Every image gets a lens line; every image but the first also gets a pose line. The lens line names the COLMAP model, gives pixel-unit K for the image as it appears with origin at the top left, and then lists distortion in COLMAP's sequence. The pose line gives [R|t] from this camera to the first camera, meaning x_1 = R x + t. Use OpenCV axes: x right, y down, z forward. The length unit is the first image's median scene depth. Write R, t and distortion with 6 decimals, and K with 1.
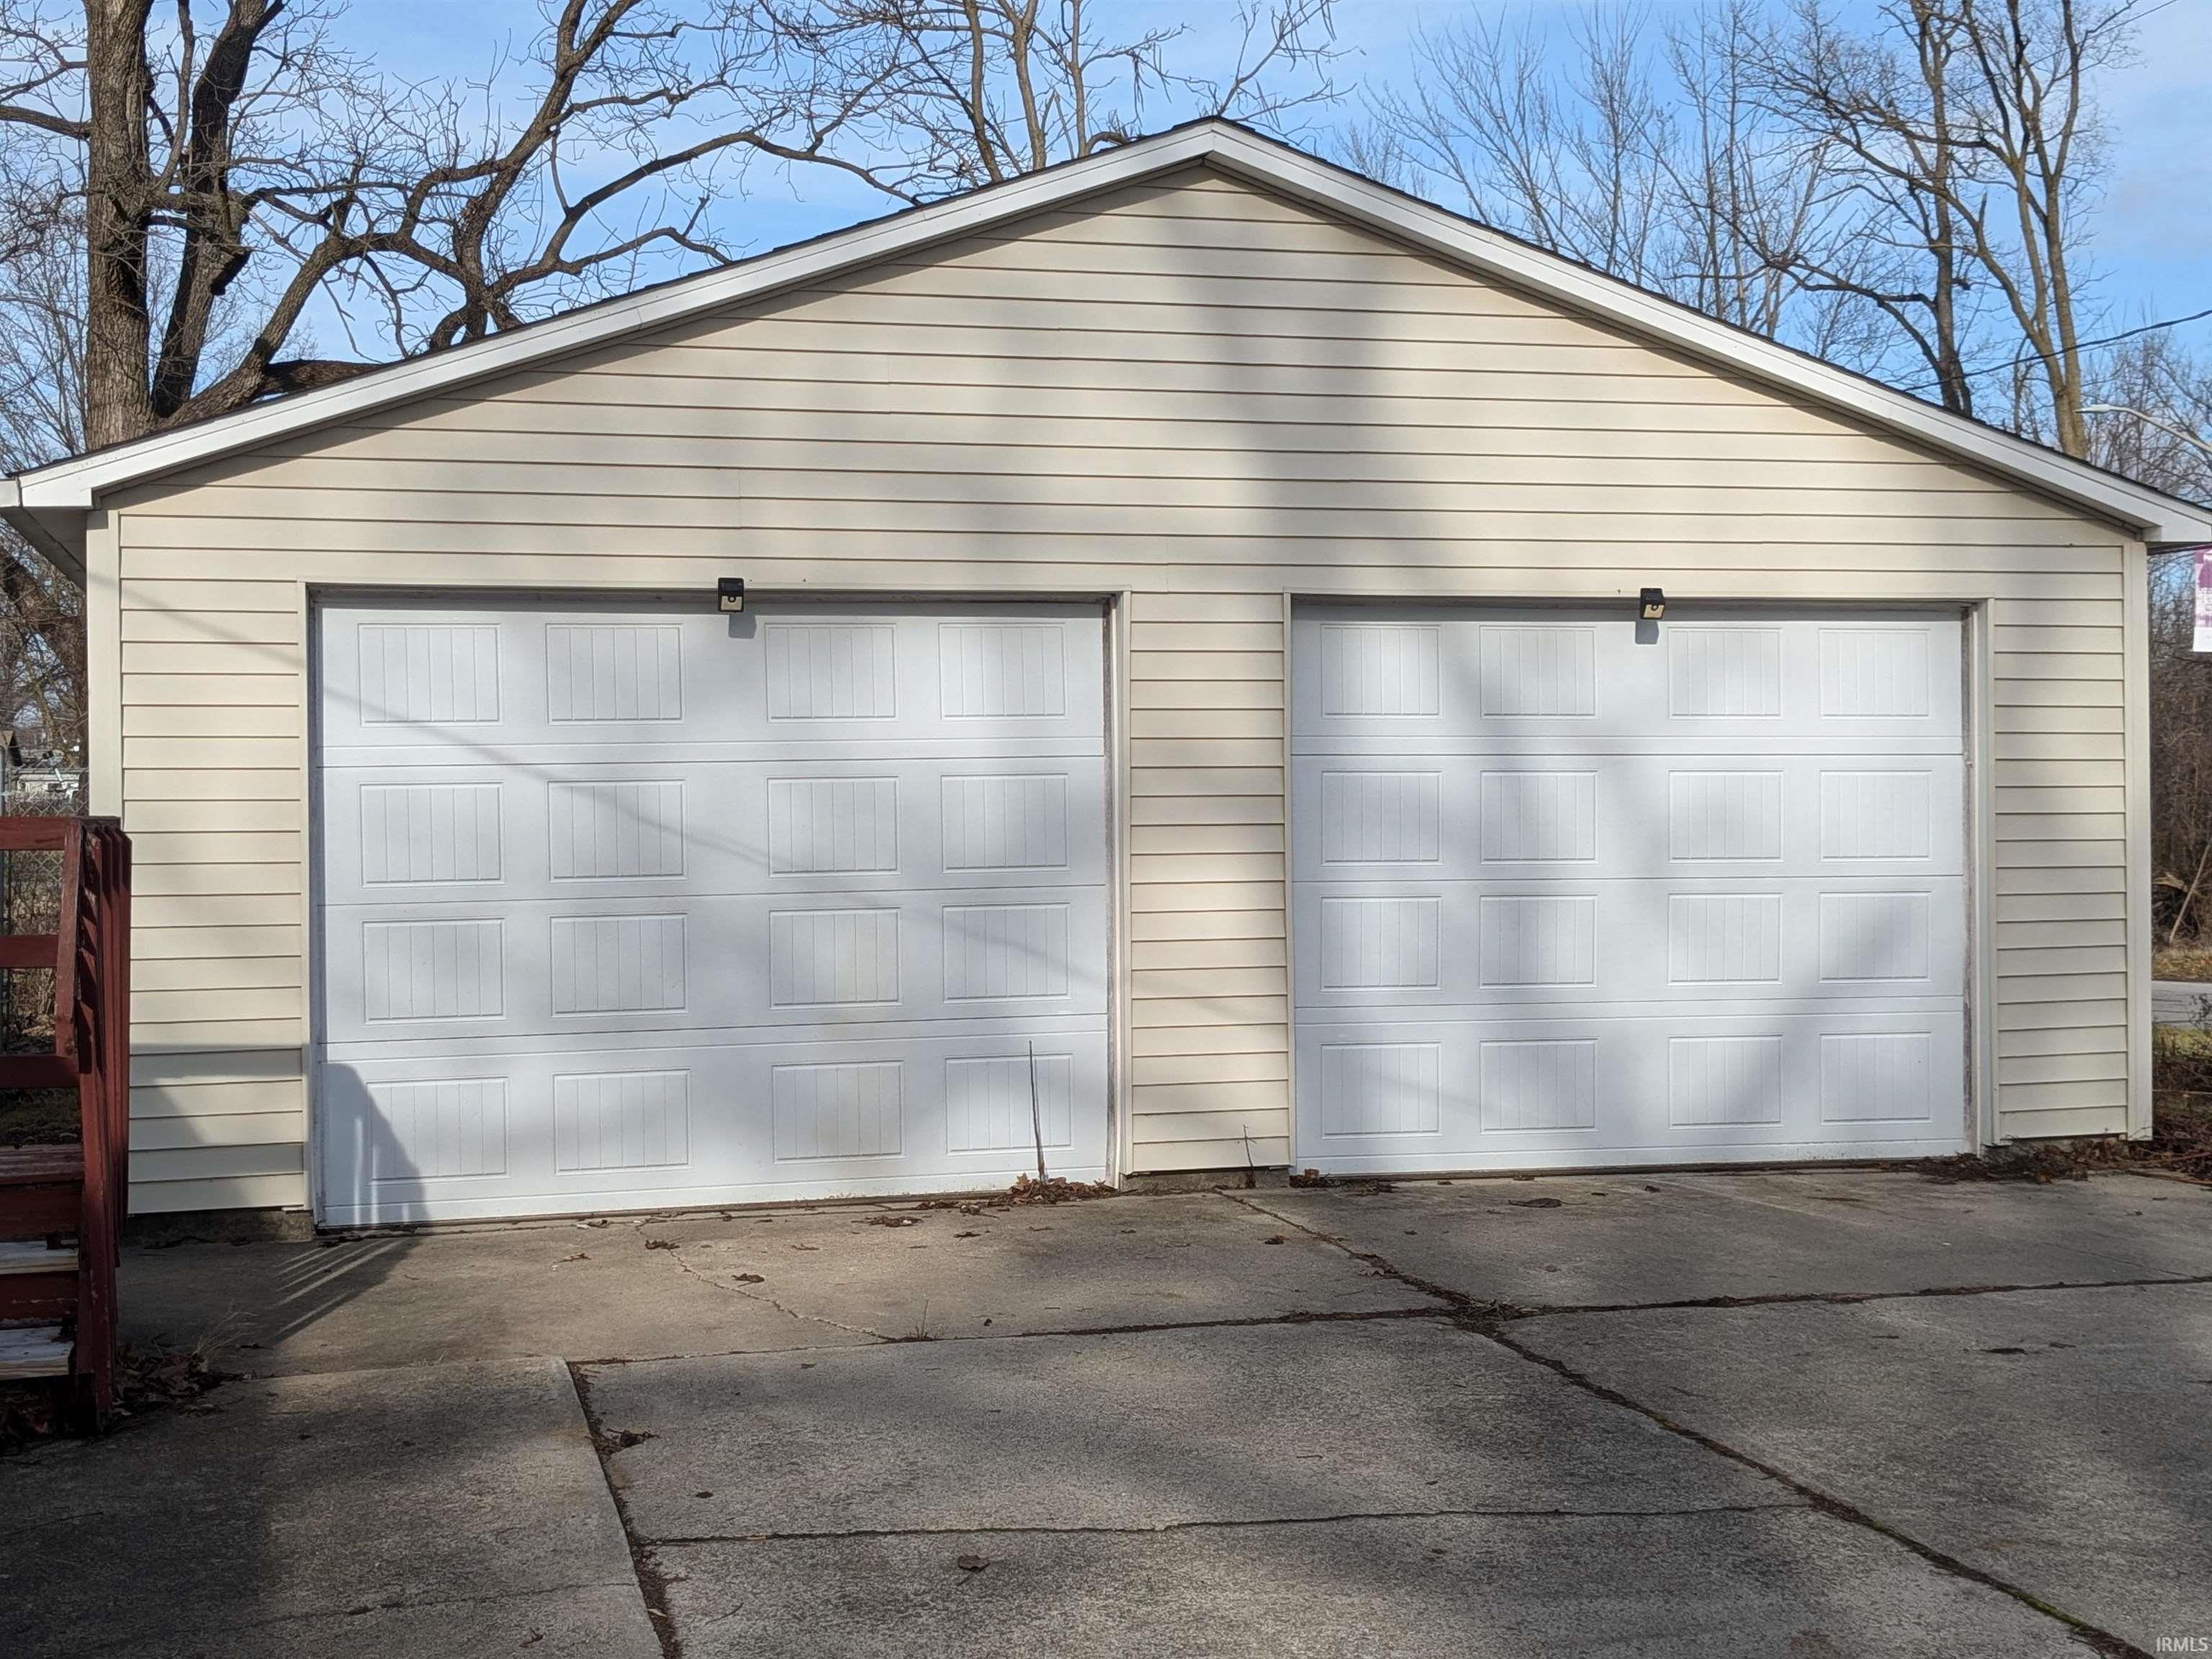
lens RADIAL K [[2955.1, 0, 1108.1], [0, 2955.1, 843.4], [0, 0, 1]] dist [0.169930, -0.475760]
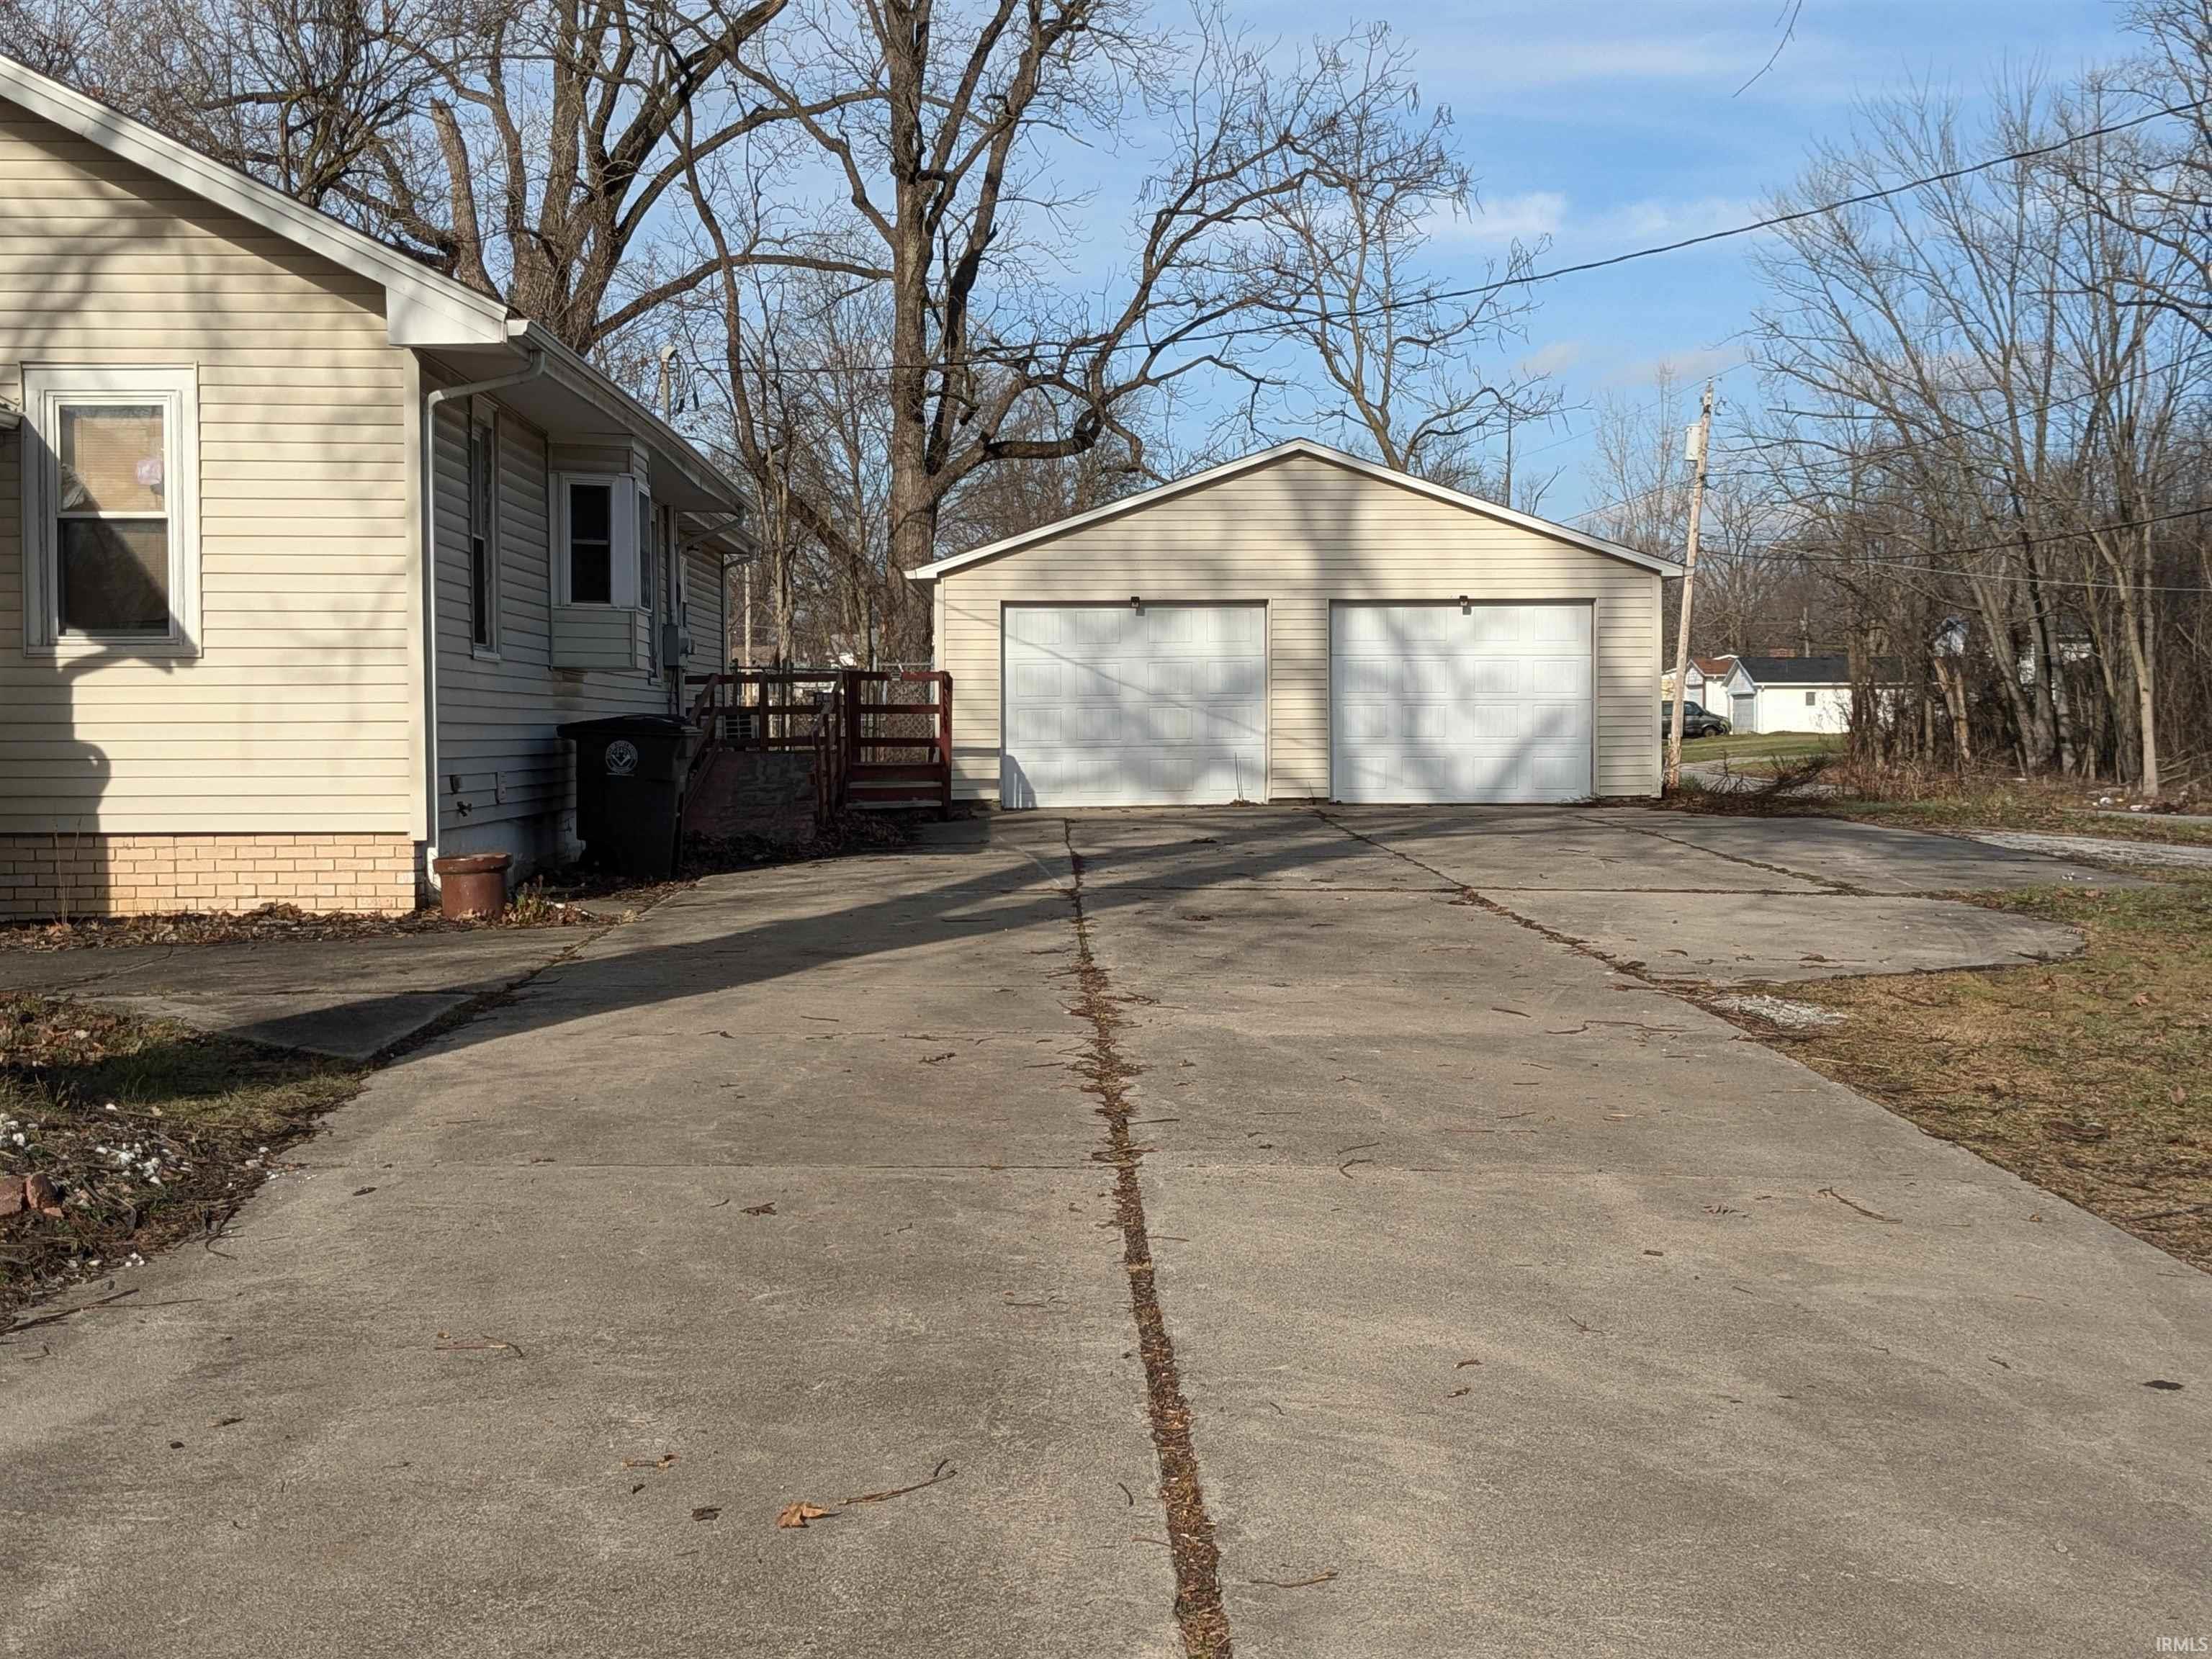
lens RADIAL K [[2955.1, 0, 1108.1], [0, 2955.1, 843.4], [0, 0, 1]] dist [0.169930, -0.475760]
pose [[0.973379, 0.013496, -0.228803, 0.513719], [-0.006886, 0.999536, 0.029664, 0.068908], [0.229097, -0.027299, 0.973021, -1.851582]]
